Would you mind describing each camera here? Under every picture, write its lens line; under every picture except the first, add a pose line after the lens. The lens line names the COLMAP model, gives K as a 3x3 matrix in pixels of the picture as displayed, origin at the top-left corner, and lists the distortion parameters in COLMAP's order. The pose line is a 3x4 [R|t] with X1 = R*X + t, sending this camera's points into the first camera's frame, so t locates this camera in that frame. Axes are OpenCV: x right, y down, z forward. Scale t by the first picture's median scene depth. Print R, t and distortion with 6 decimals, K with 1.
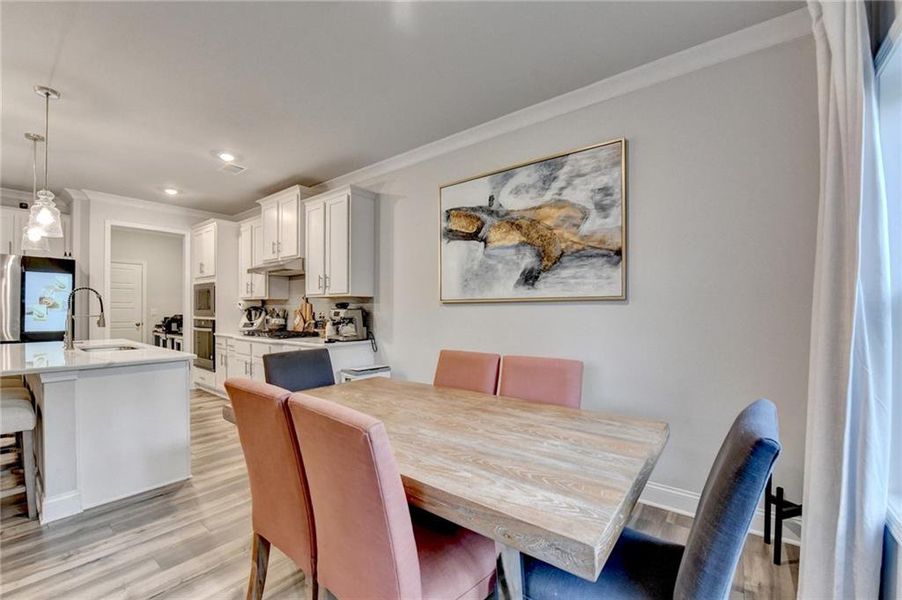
lens RADIAL K [[369.7, 0, 452.1], [0, 369.7, 311.1], [0, 0, 1]] dist [-0.014885, -0.001733]
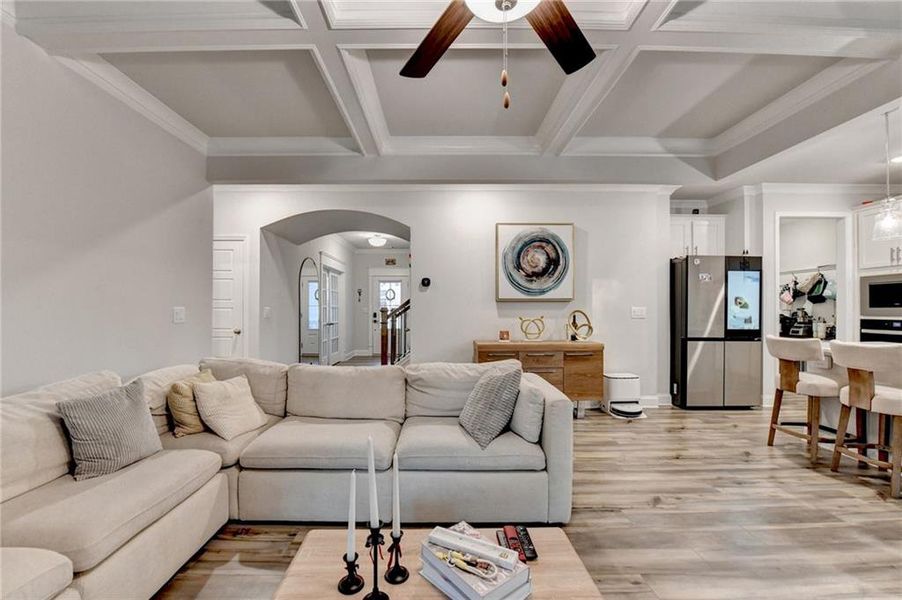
lens RADIAL K [[369.7, 0, 438.7], [0, 369.7, 308.9], [0, 0, 1]] dist [-0.014885, -0.001733]
pose [[0.625094, -0.006216, -0.780524, -1.242979], [0.000510, 0.999971, -0.007556, 0.006366], [0.780549, 0.004326, 0.625080, -0.406582]]
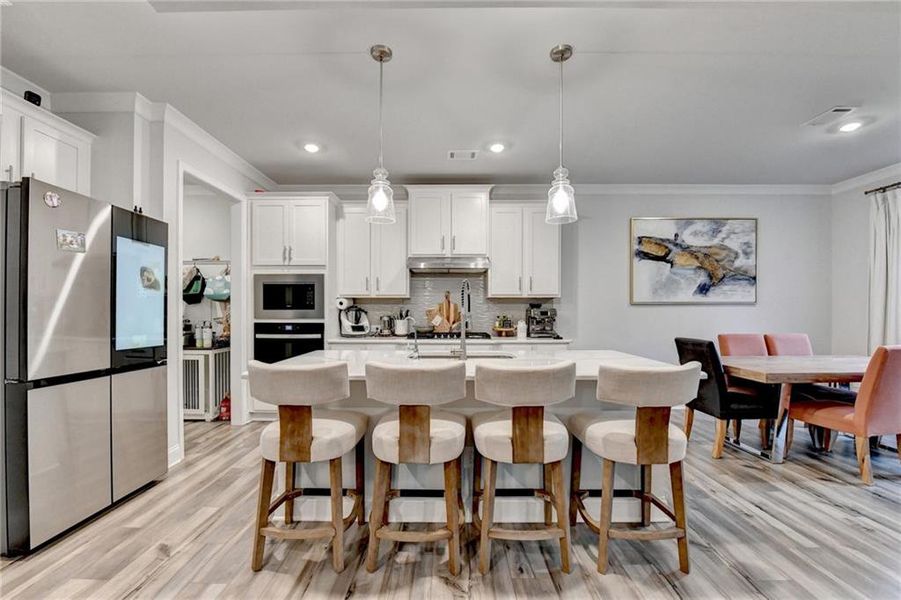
lens RADIAL K [[369.3, 0, 446.2], [0, 369.3, 315.3], [0, 0, 1]] dist [-0.014885, -0.001733]
pose [[0.787175, -0.010338, 0.616643, -1.590016], [0.005126, 0.999935, 0.010220, 0.001290], [-0.616709, -0.004884, 0.787176, 0.410125]]
